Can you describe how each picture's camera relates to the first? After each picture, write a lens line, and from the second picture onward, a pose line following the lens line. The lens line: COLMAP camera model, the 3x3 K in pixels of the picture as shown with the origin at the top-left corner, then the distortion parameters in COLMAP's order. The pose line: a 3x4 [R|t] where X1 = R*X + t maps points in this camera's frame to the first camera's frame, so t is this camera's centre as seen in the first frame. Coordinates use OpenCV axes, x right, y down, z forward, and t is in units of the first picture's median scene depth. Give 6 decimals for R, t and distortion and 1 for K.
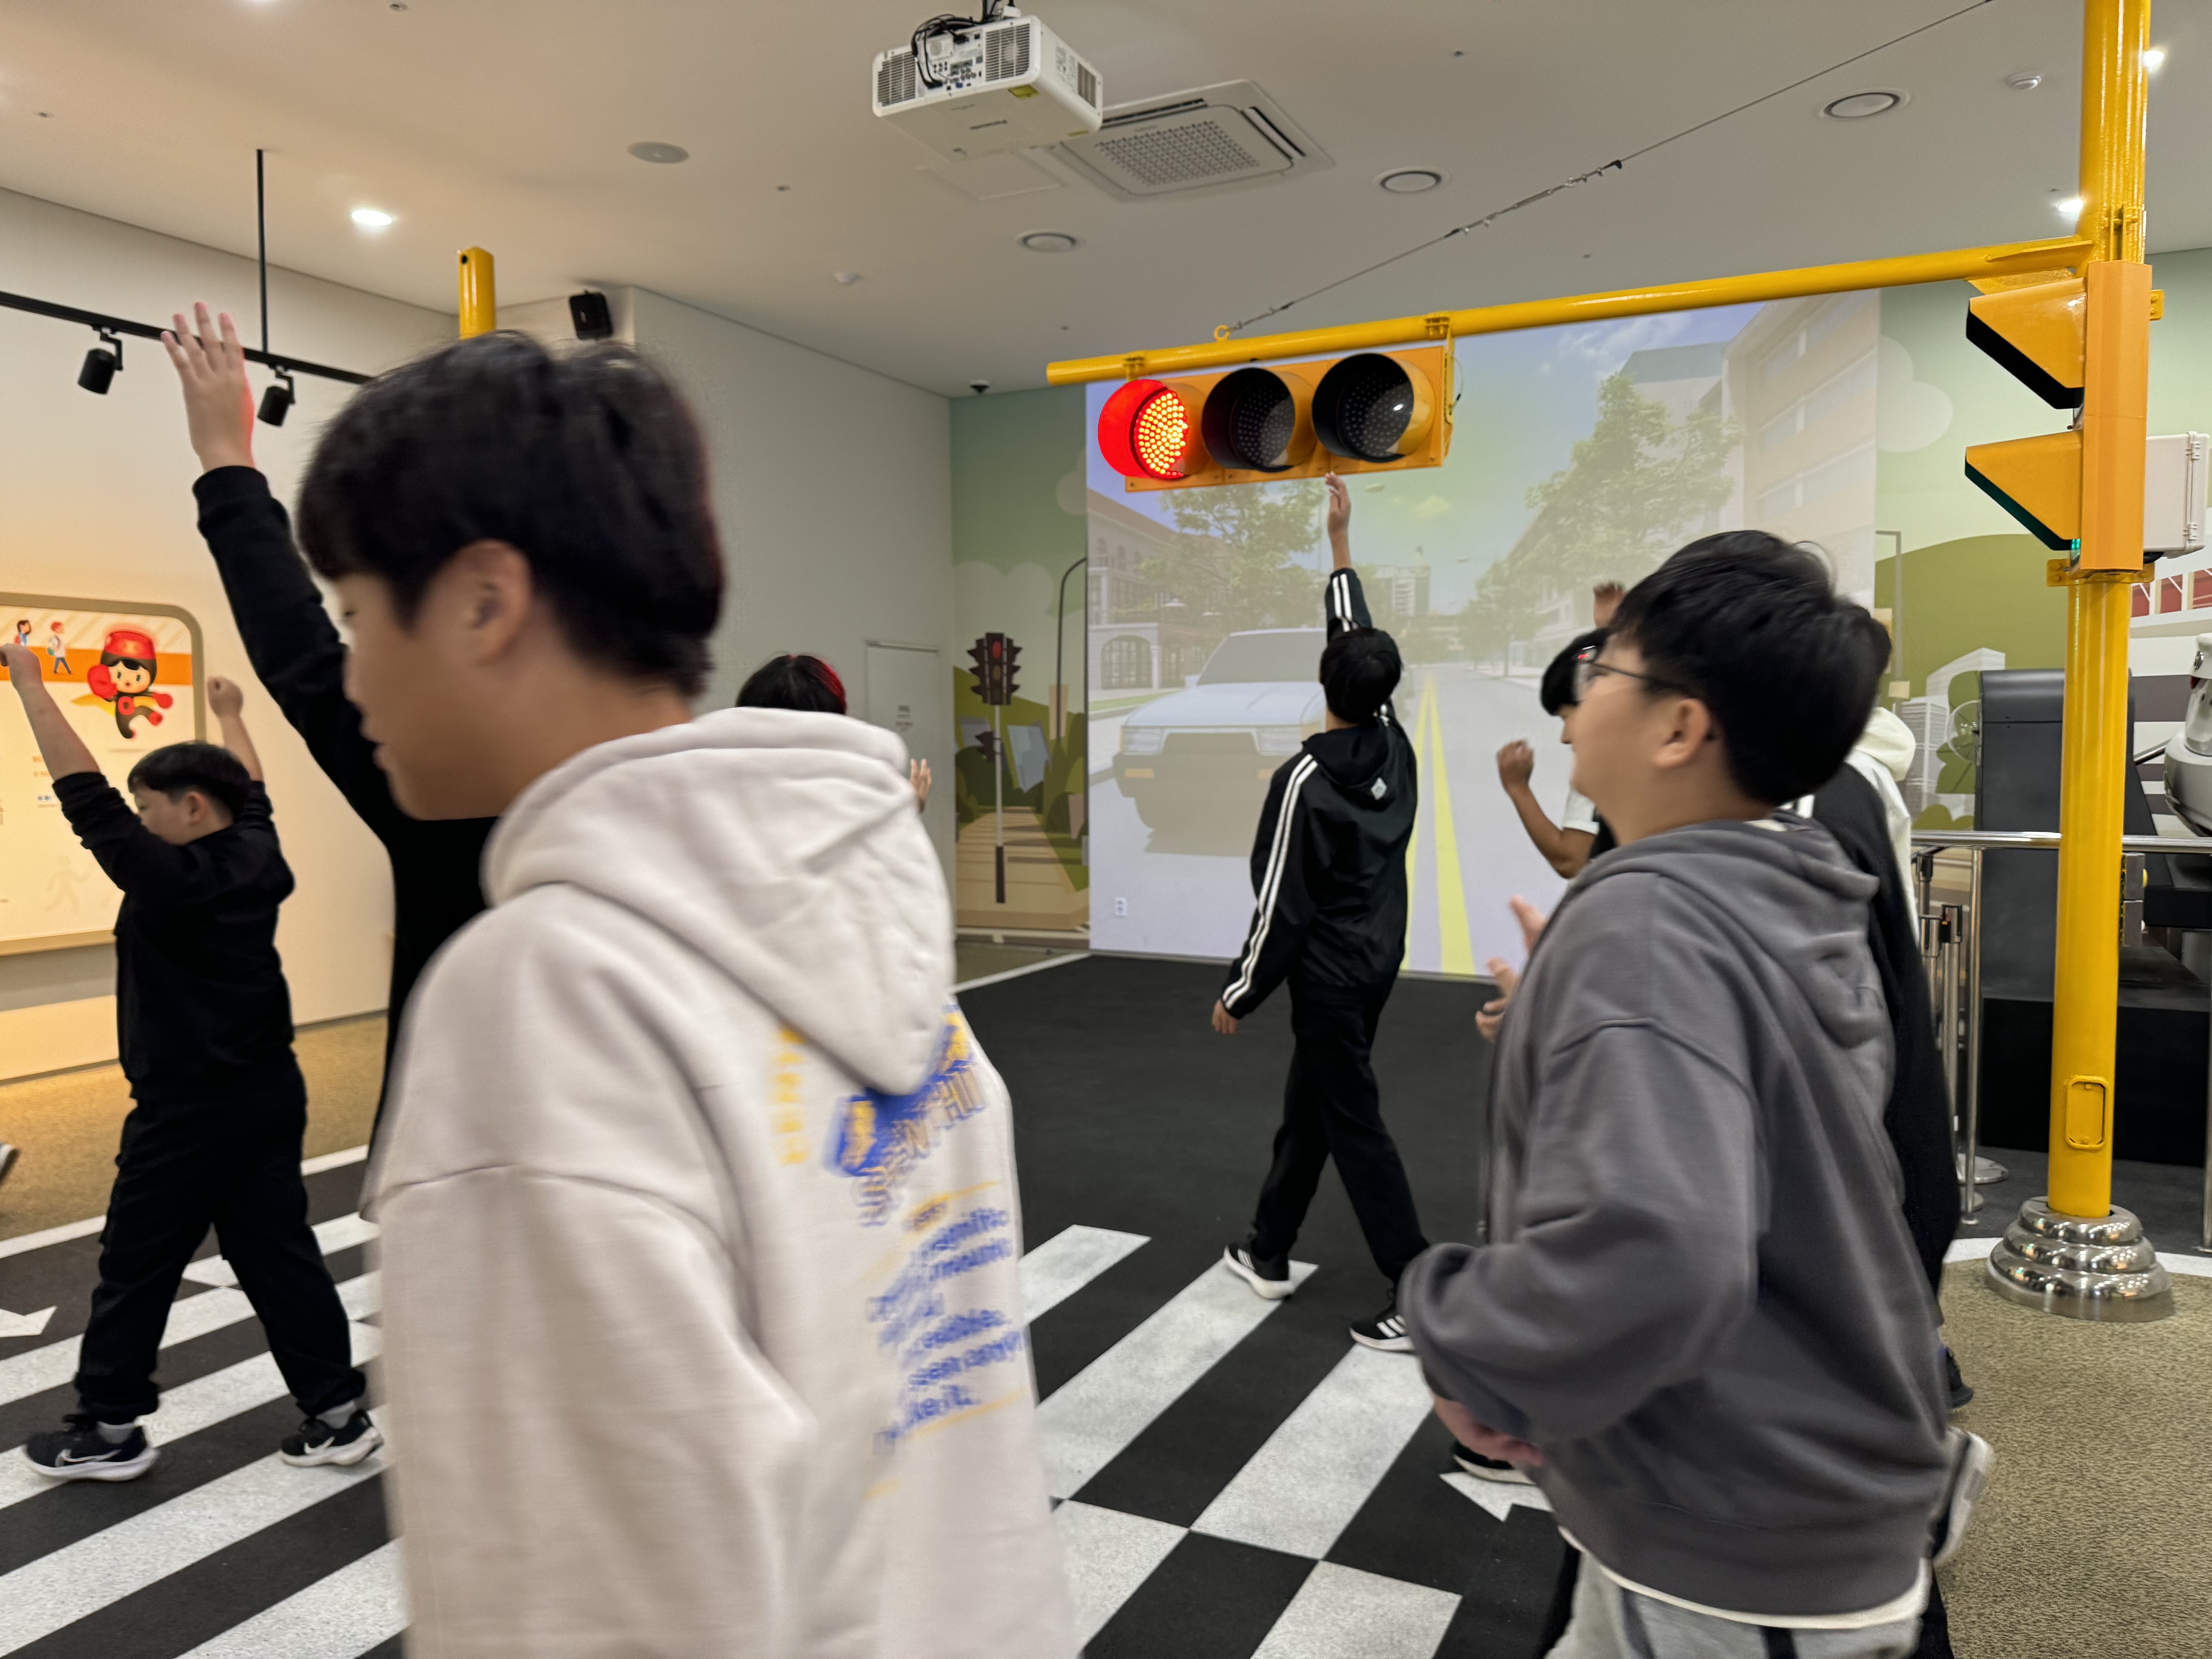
lens RADIAL K [[1541.2, 0, 1101.5], [0, 1541.2, 832.6], [0, 0, 1]] dist [0.004717, 0.001387]
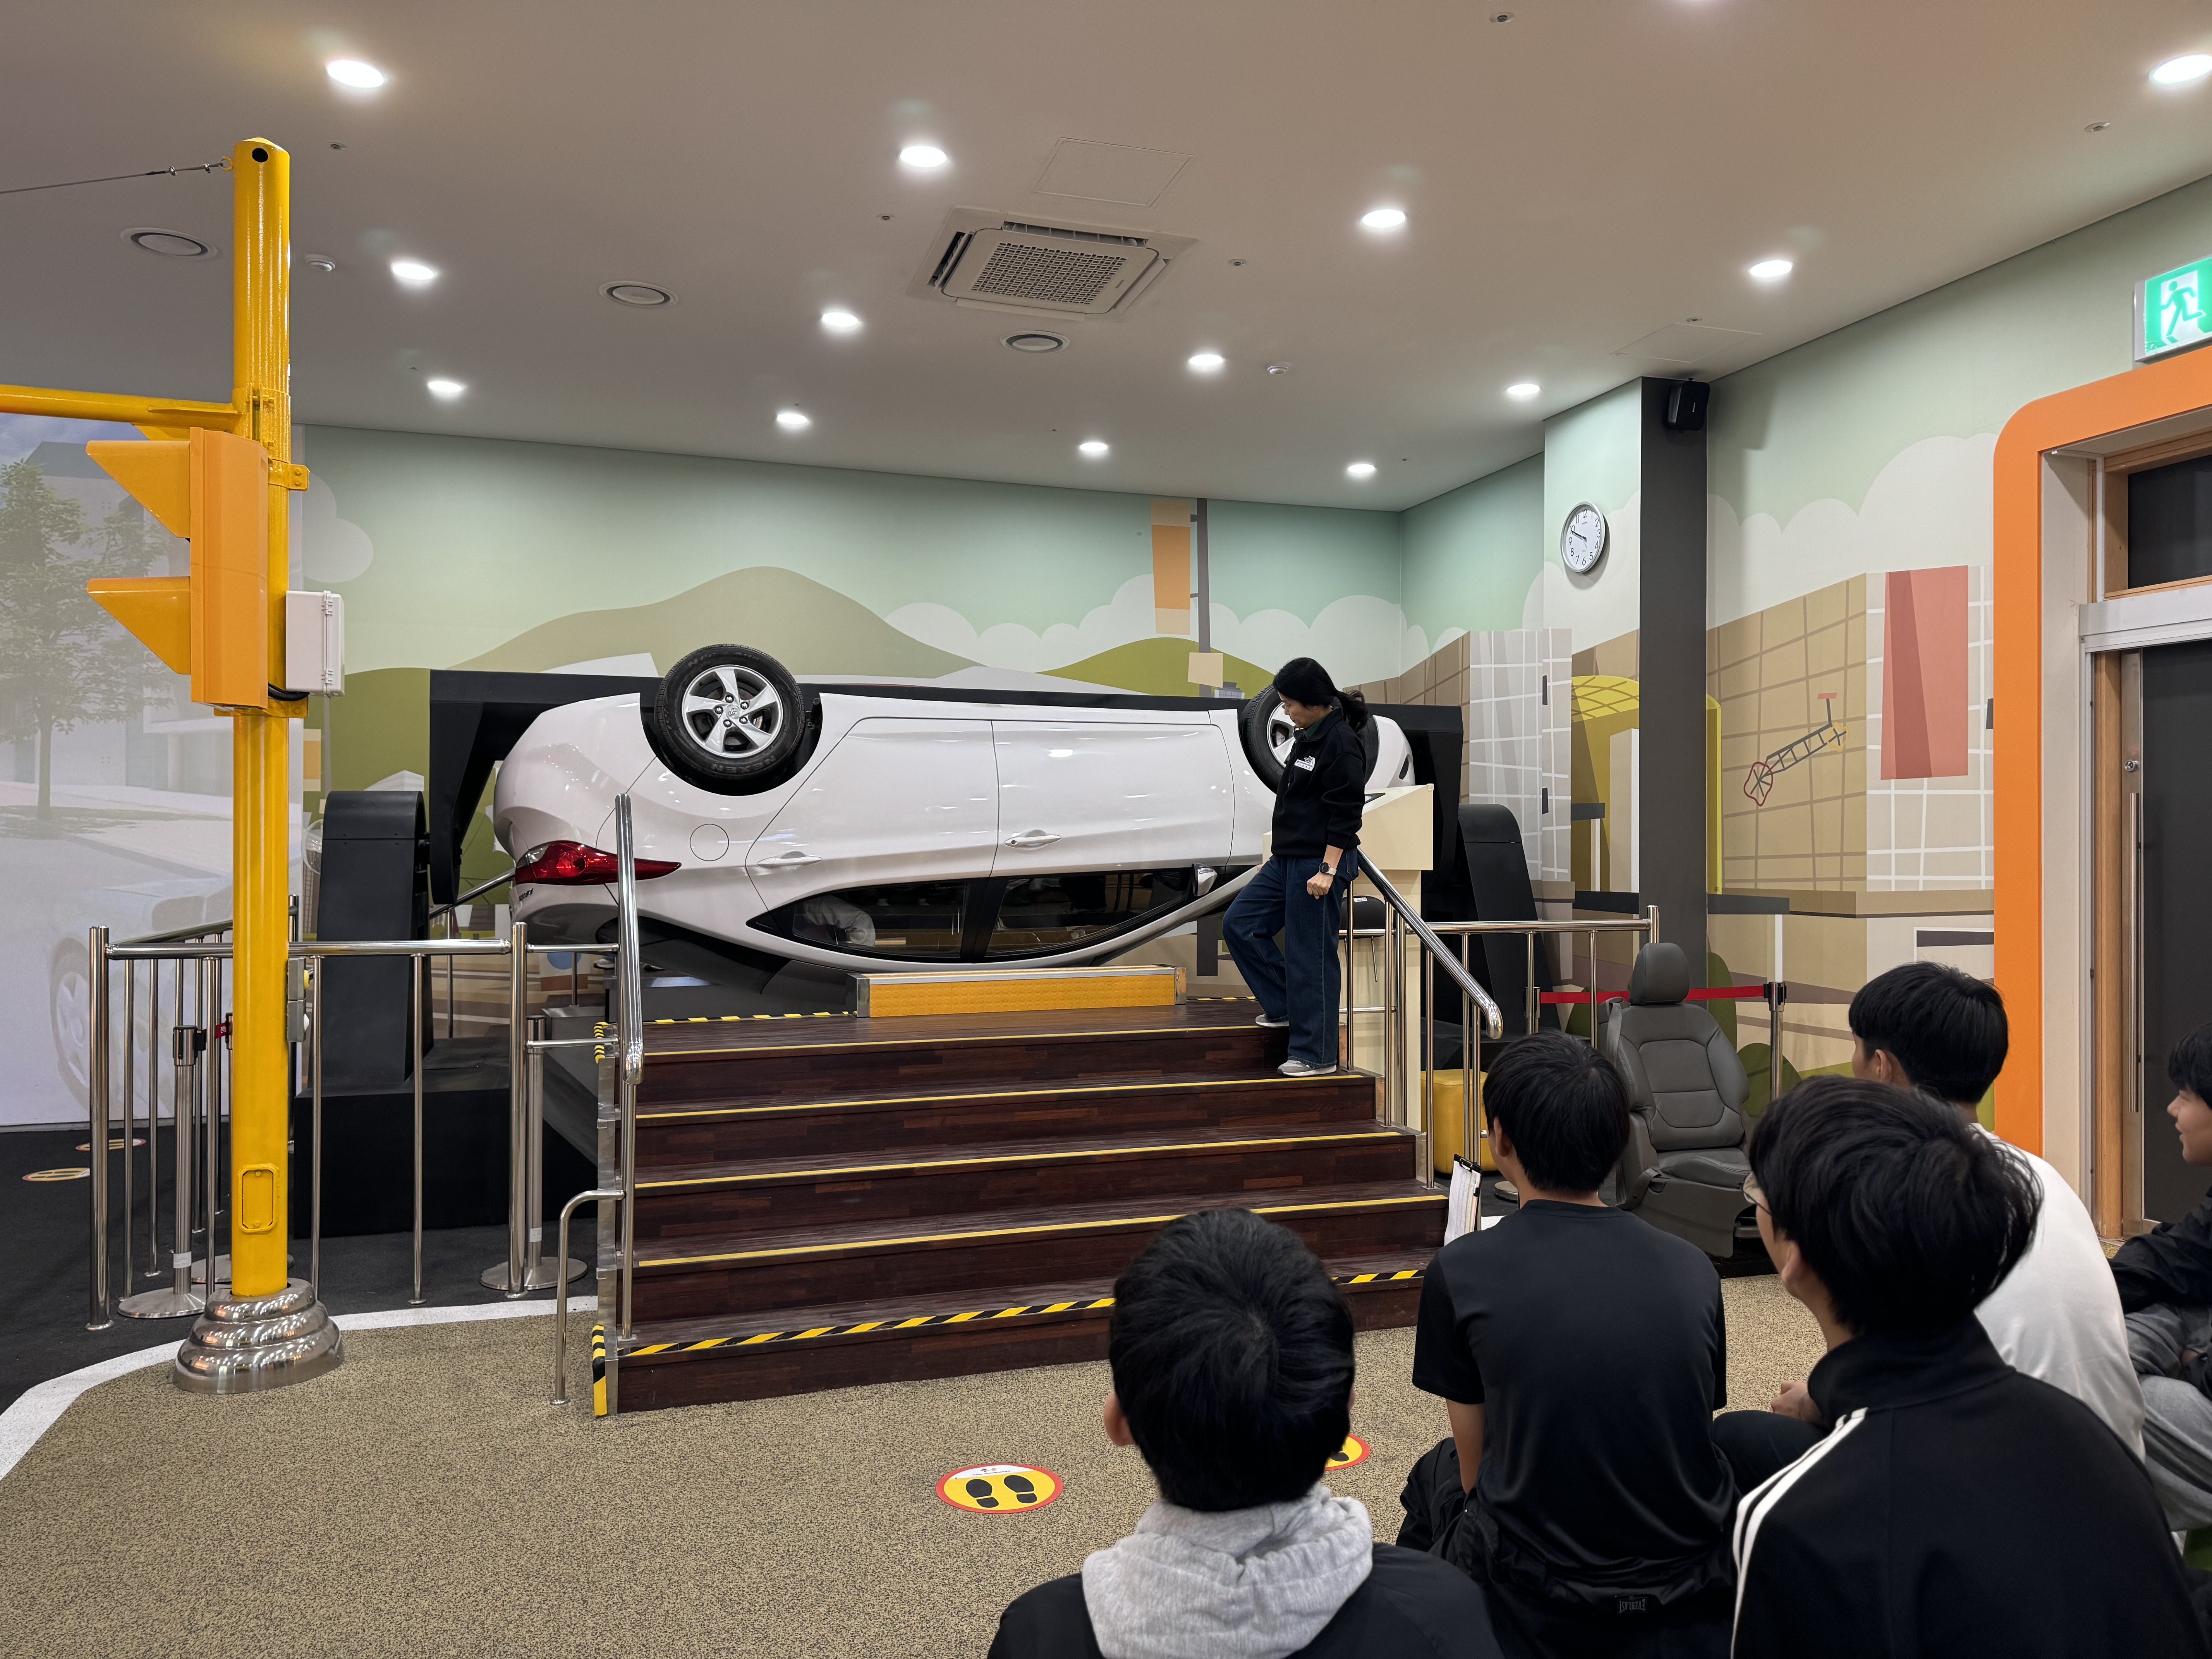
lens RADIAL K [[1541.2, 0, 1102.5], [0, 1541.2, 828.0], [0, 0, 1]] dist [0.004717, 0.001387]
pose [[0.714628, 0.012200, 0.699398, 0.154191], [0.040739, 0.997425, -0.059025, 0.005057], [-0.698317, 0.070674, 0.712291, -0.107201]]
